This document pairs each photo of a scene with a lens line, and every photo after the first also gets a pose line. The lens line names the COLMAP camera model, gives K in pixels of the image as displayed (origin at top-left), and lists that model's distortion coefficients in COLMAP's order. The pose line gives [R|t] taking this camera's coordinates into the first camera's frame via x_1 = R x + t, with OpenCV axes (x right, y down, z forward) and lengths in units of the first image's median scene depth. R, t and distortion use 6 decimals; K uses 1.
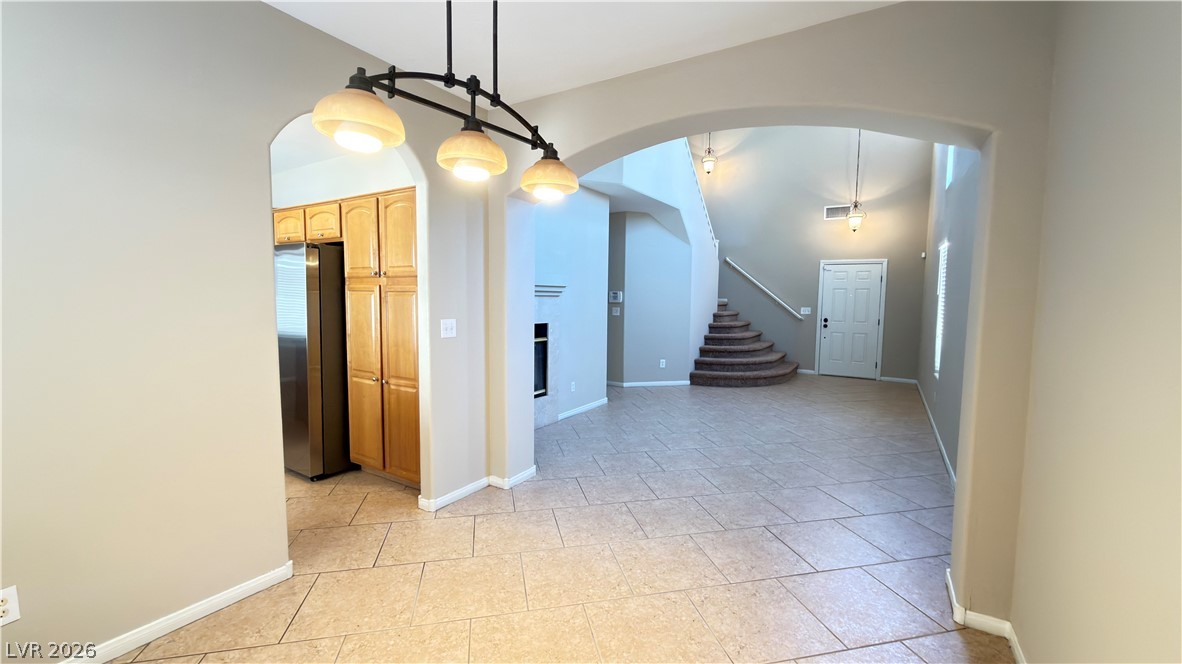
lens RADIAL K [[474.1, 0, 589.8], [0, 474.1, 332.5], [0, 0, 1]] dist [0.005823, -0.000839]
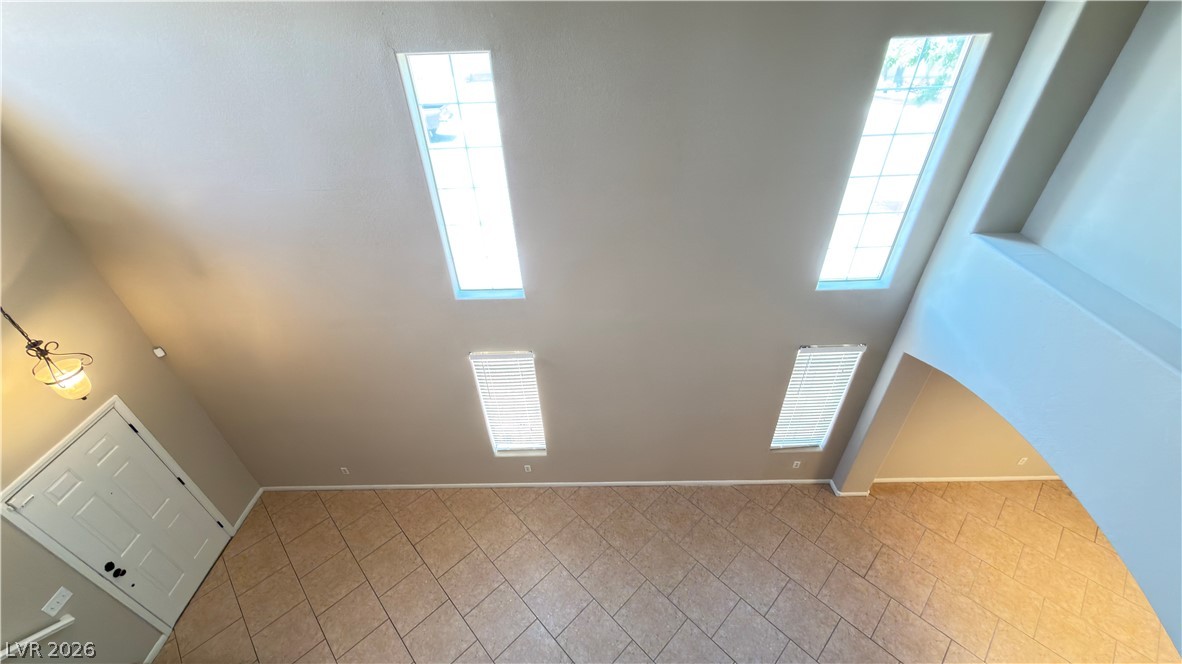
lens RADIAL K [[474.1, 0, 593.6], [0, 474.1, 332.0], [0, 0, 1]] dist [0.005823, -0.000839]
pose [[-0.525646, -0.509037, 0.681600, 0.063051], [0.080430, 0.767893, 0.635509, -0.474244], [-0.846893, 0.388874, -0.362698, 0.728885]]
